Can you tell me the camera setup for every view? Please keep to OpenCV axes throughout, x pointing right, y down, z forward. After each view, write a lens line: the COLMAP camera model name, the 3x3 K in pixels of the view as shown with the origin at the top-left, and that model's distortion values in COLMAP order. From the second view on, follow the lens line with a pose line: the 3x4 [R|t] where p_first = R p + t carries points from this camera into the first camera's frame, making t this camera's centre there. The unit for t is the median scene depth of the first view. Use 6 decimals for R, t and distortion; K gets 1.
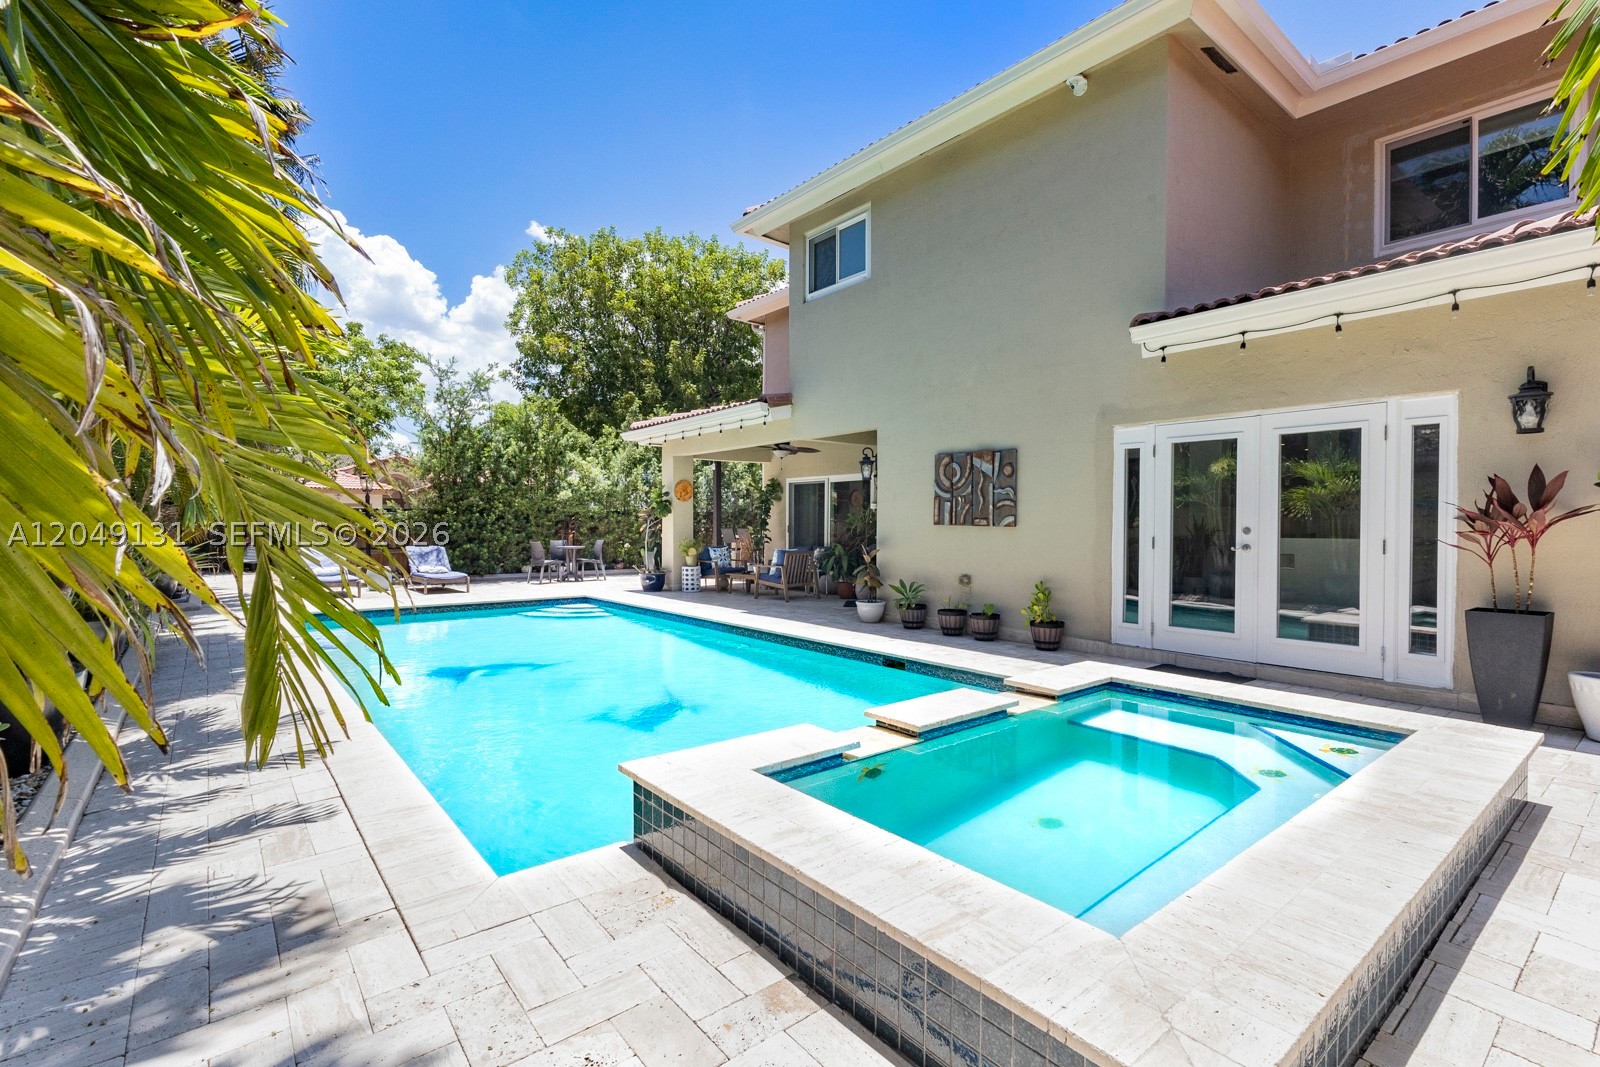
lens RADIAL K [[742.6, 0, 795.4], [0, 742.6, 524.2], [0, 0, 1]] dist [0.002203, 0.000843]
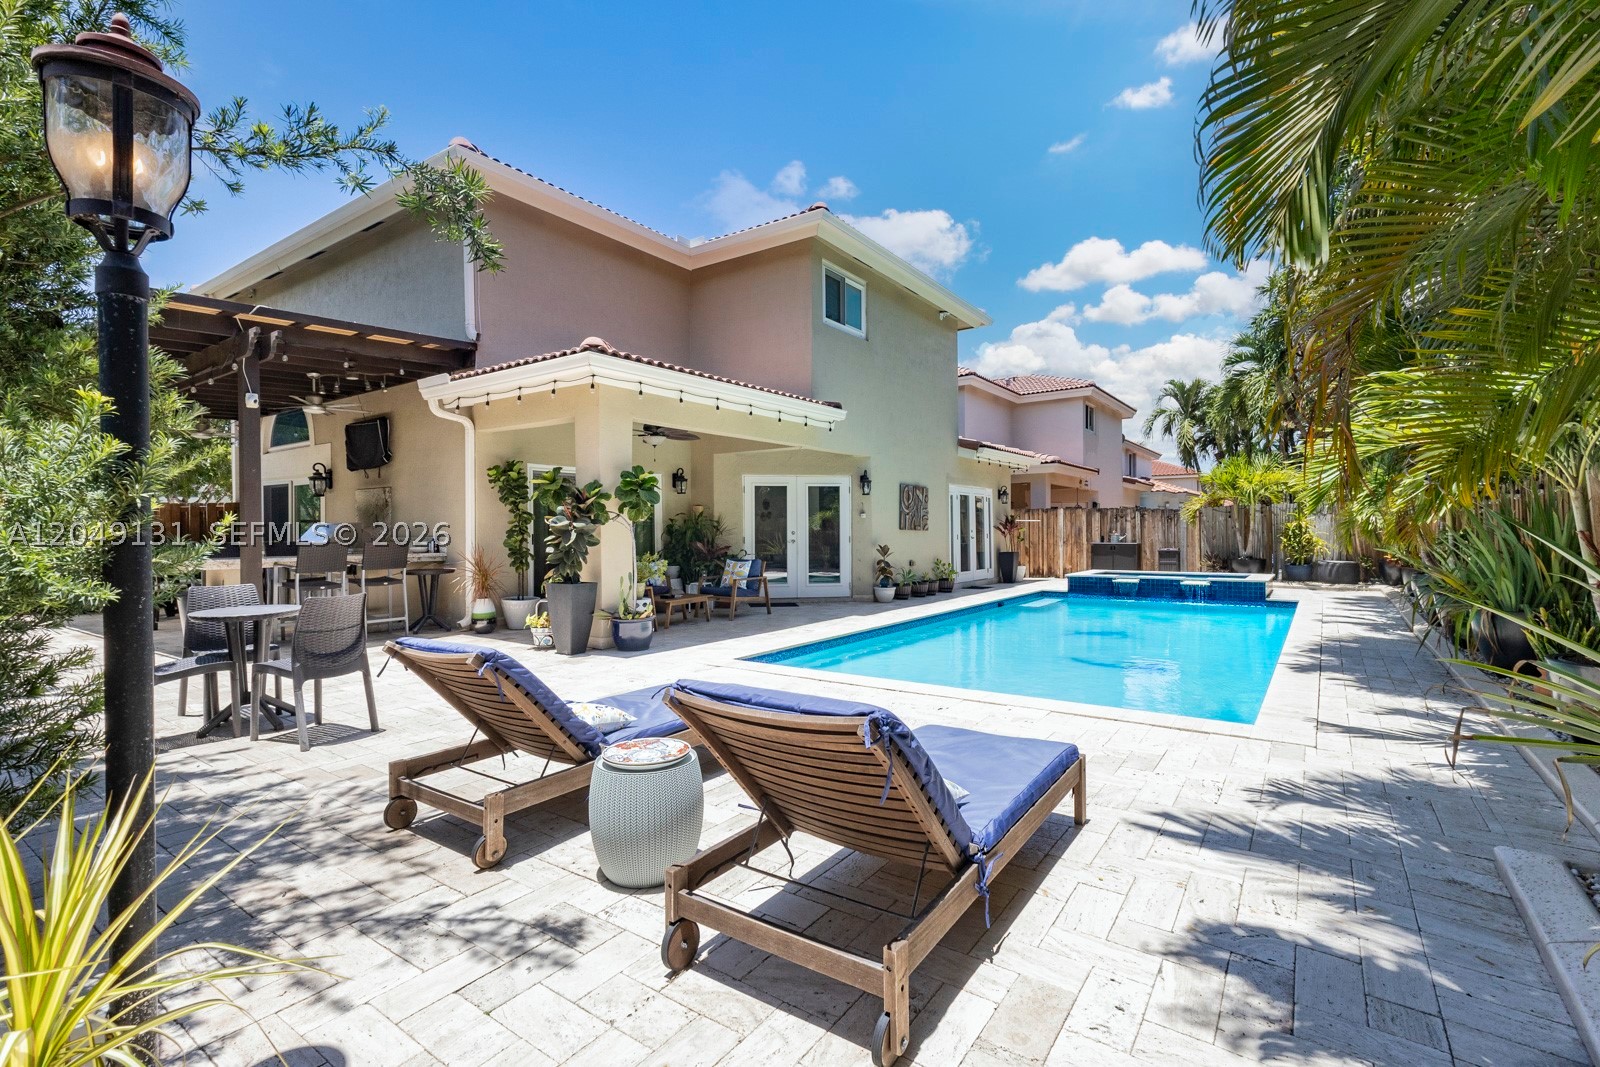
lens RADIAL K [[742.6, 0, 795.4], [0, 742.6, 524.2], [0, 0, 1]] dist [0.002203, 0.000843]
pose [[-0.271675, -0.006335, 0.962368, -1.113478], [0.003281, 0.999966, 0.007509, -0.023052], [-0.962384, 0.005198, -0.271645, 1.478781]]
